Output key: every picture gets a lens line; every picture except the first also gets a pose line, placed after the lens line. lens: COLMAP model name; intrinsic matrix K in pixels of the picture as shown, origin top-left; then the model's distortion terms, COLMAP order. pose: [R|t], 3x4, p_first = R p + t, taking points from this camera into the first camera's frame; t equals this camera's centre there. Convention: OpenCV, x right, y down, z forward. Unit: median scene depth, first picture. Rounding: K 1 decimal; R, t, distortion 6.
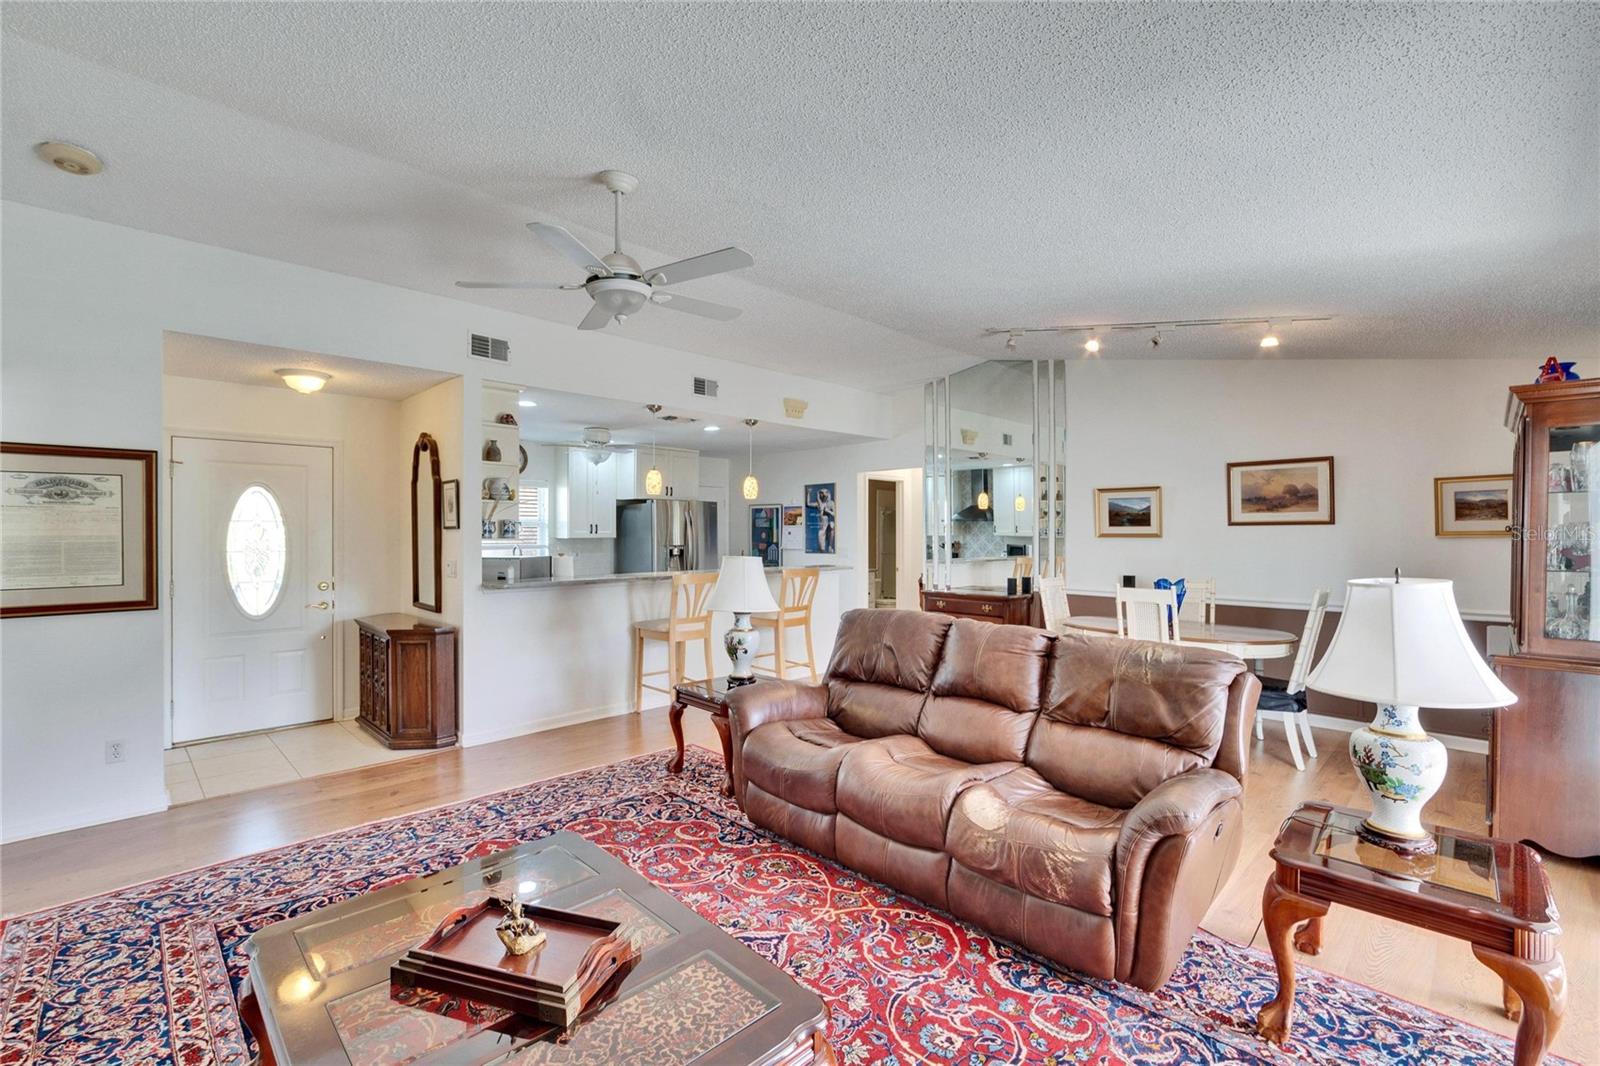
lens RADIAL K [[709.2, 0, 789.1], [0, 709.2, 531.3], [0, 0, 1]] dist [-0.003344, -0.000305]
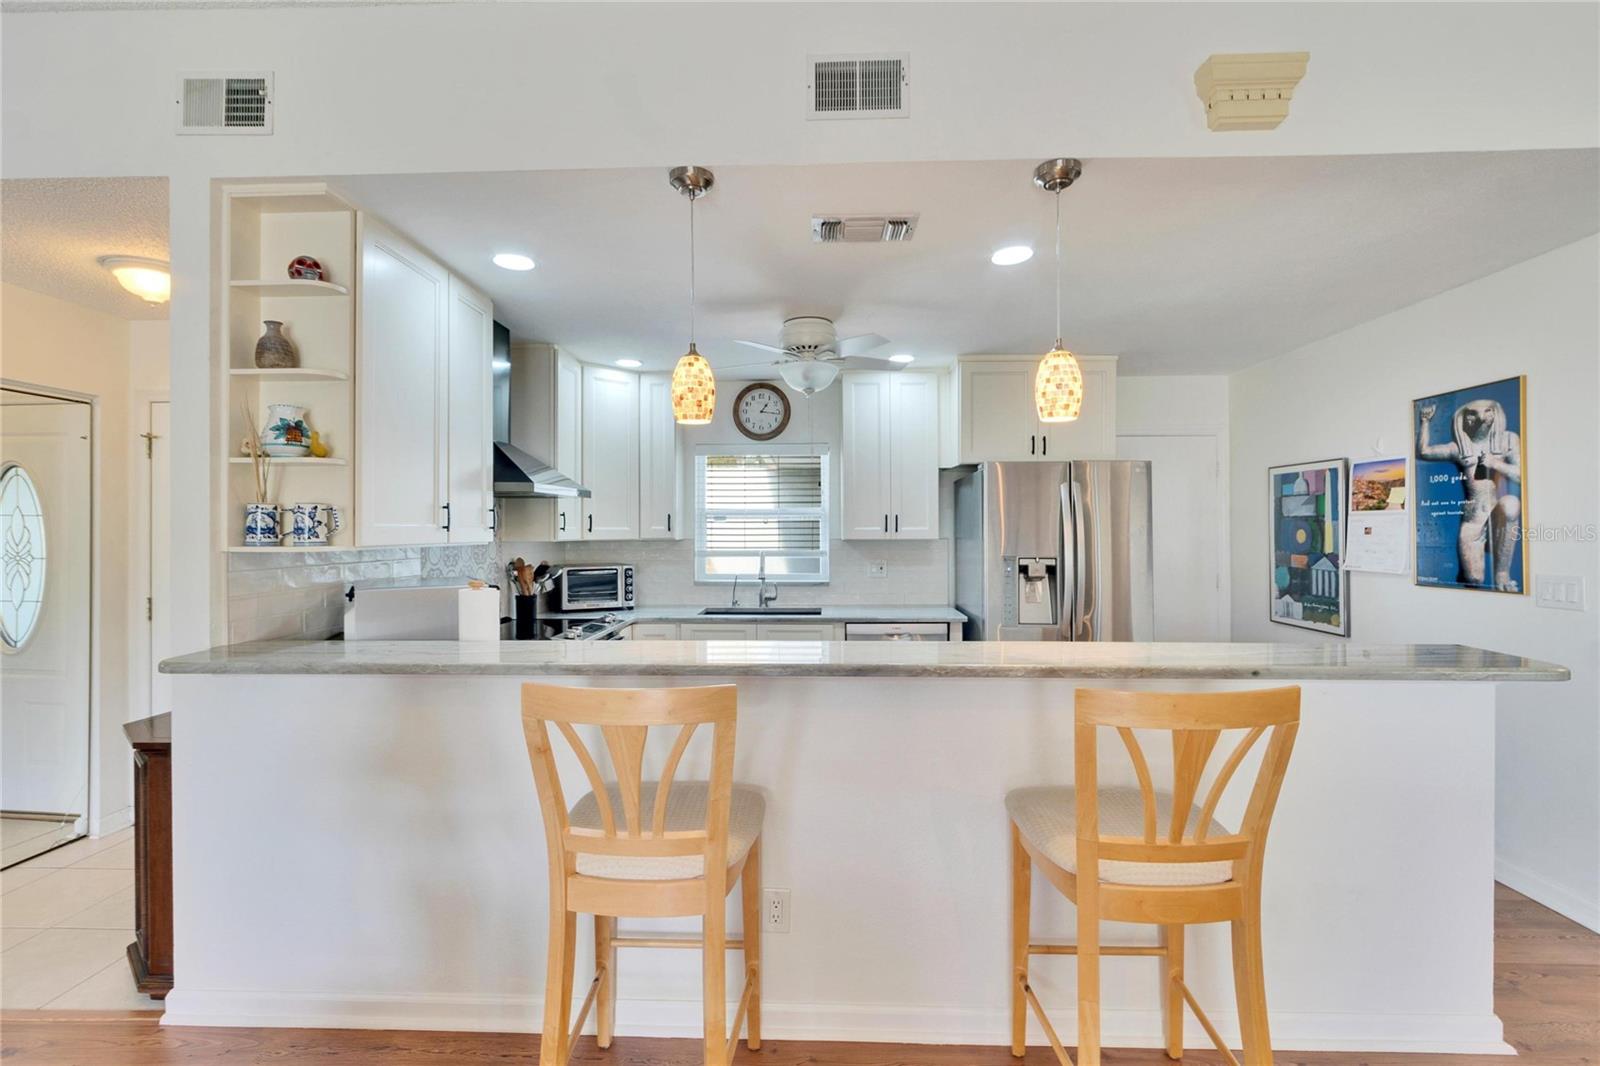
lens RADIAL K [[709.2, 0, 795.9], [0, 709.2, 526.7], [0, 0, 1]] dist [-0.003344, -0.000305]
pose [[0.687809, -0.004127, -0.725880, 0.153417], [0.003464, 0.999991, -0.002403, 0.000261], [0.725883, -0.000862, 0.687818, 1.182992]]
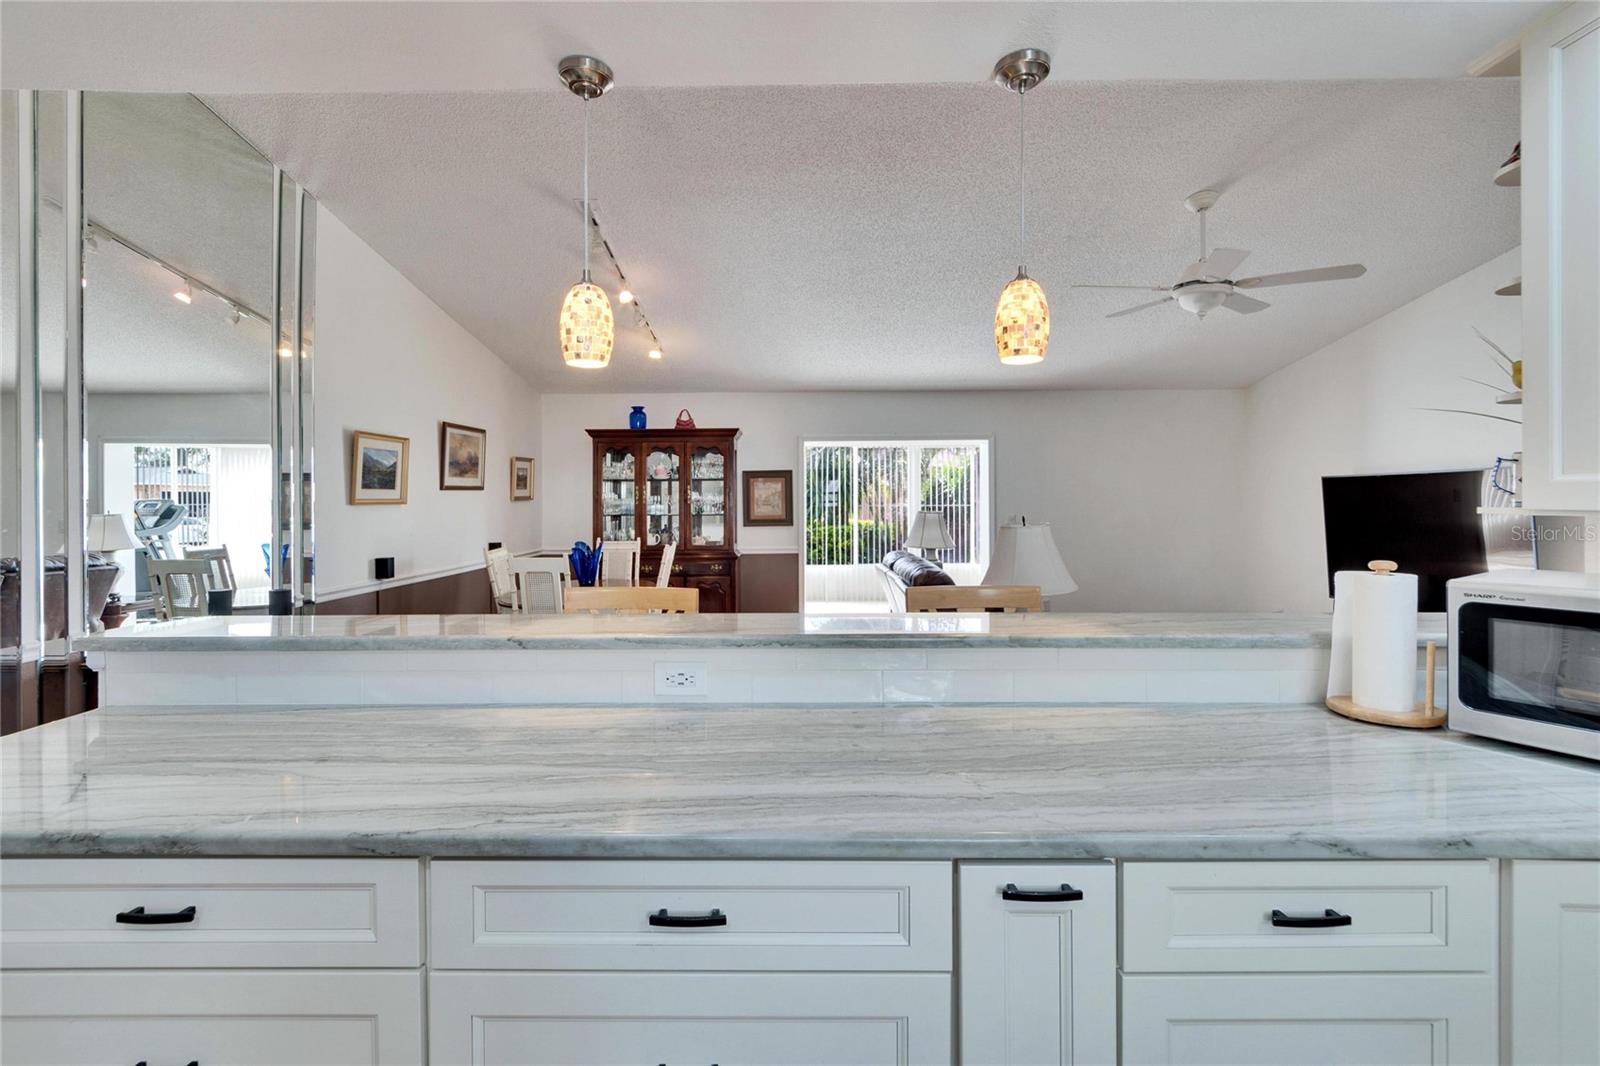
lens RADIAL K [[709.2, 0, 794.1], [0, 709.2, 499.3], [0, 0, 1]] dist [-0.003344, -0.000305]
pose [[-0.714565, 0.001559, 0.699567, -0.484440], [0.002862, 0.999996, 0.000696, 0.006145], [-0.699563, 0.002500, -0.714567, 1.900316]]
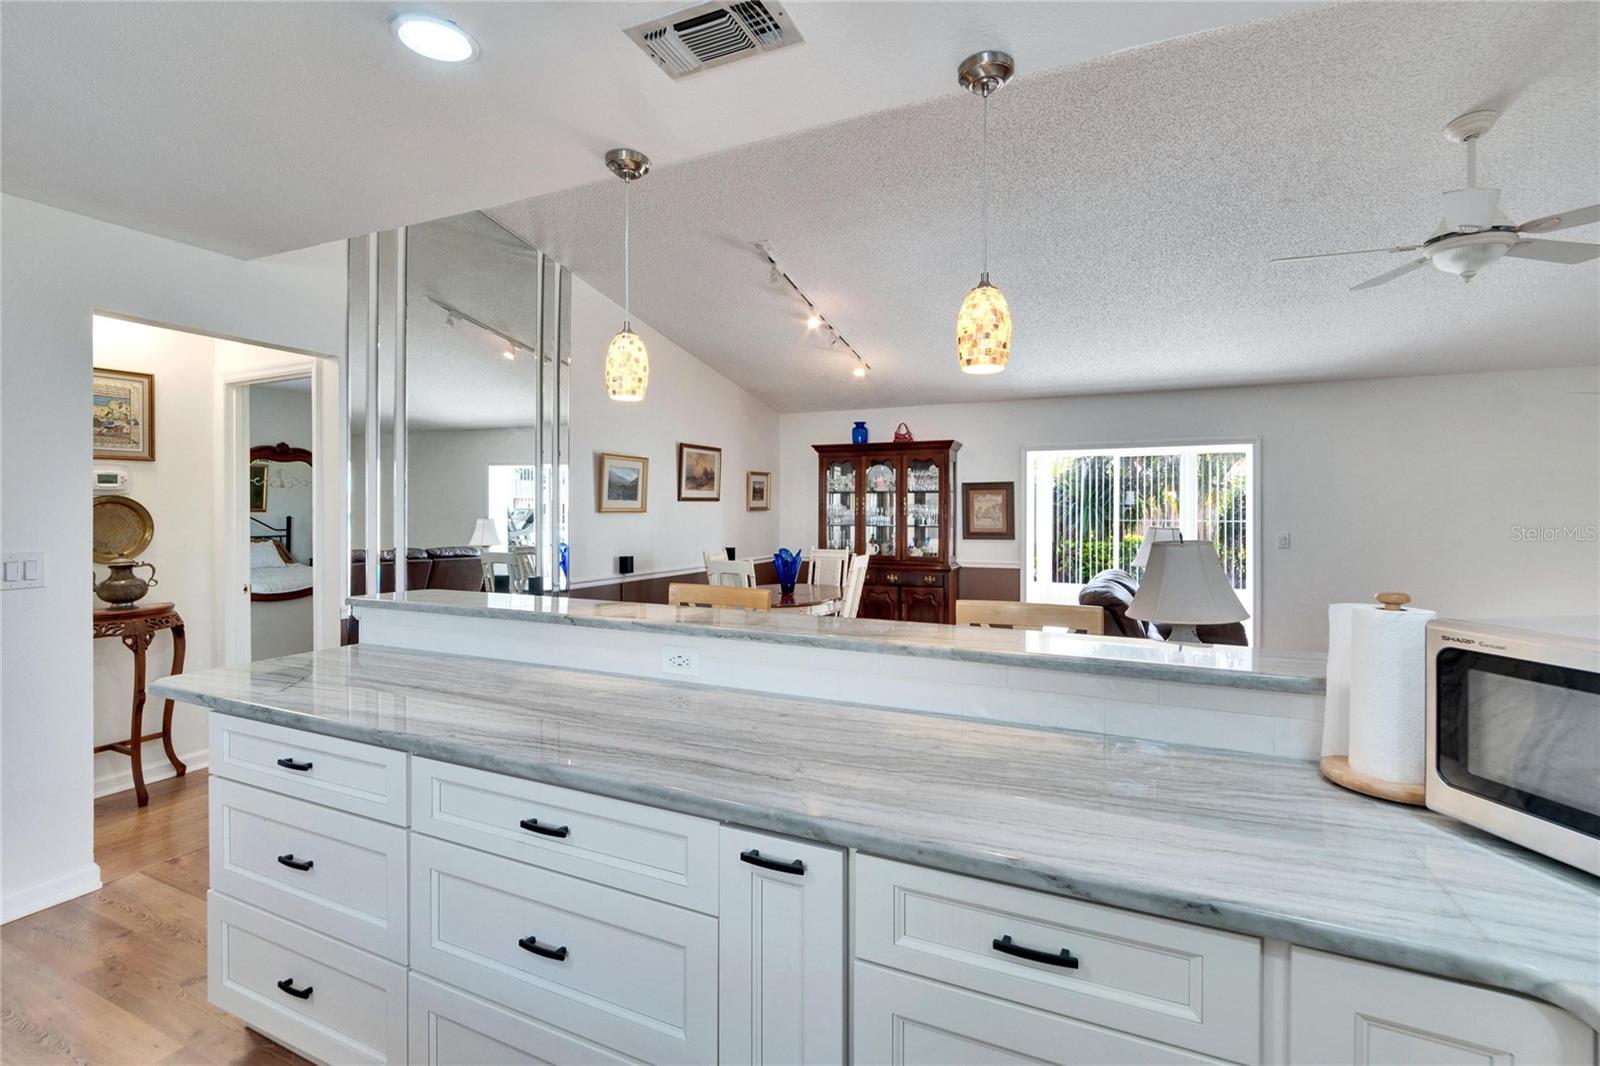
lens RADIAL K [[709.2, 0, 790.5], [0, 709.2, 516.0], [0, 0, 1]] dist [-0.003344, -0.000305]
pose [[-0.364564, -0.009781, 0.931127, -0.630842], [-0.005917, 0.999949, 0.008188, 0.006655], [-0.931160, -0.002525, -0.364603, 1.759105]]
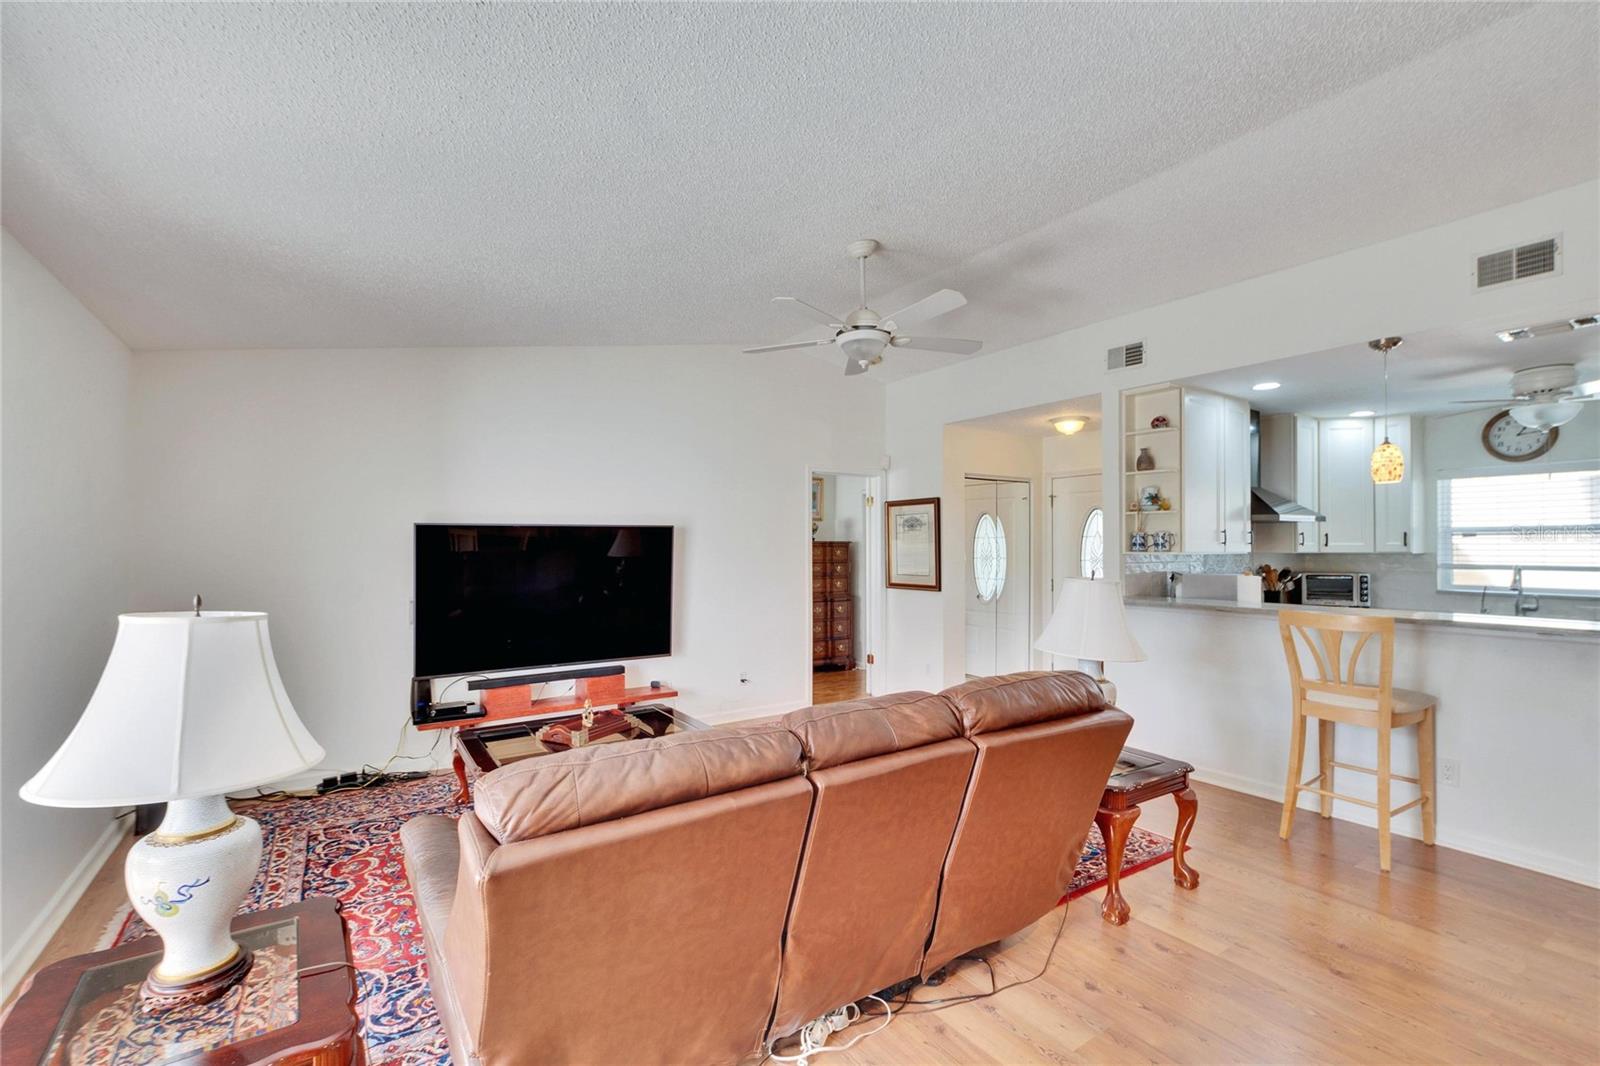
lens RADIAL K [[709.2, 0, 791.7], [0, 709.2, 539.7], [0, 0, 1]] dist [-0.003344, -0.000305]
pose [[-0.187863, -0.008038, -0.982162, 0.763703], [0.001776, 0.999962, -0.008523, 0.001087], [0.982194, -0.003345, -0.187842, 0.905168]]
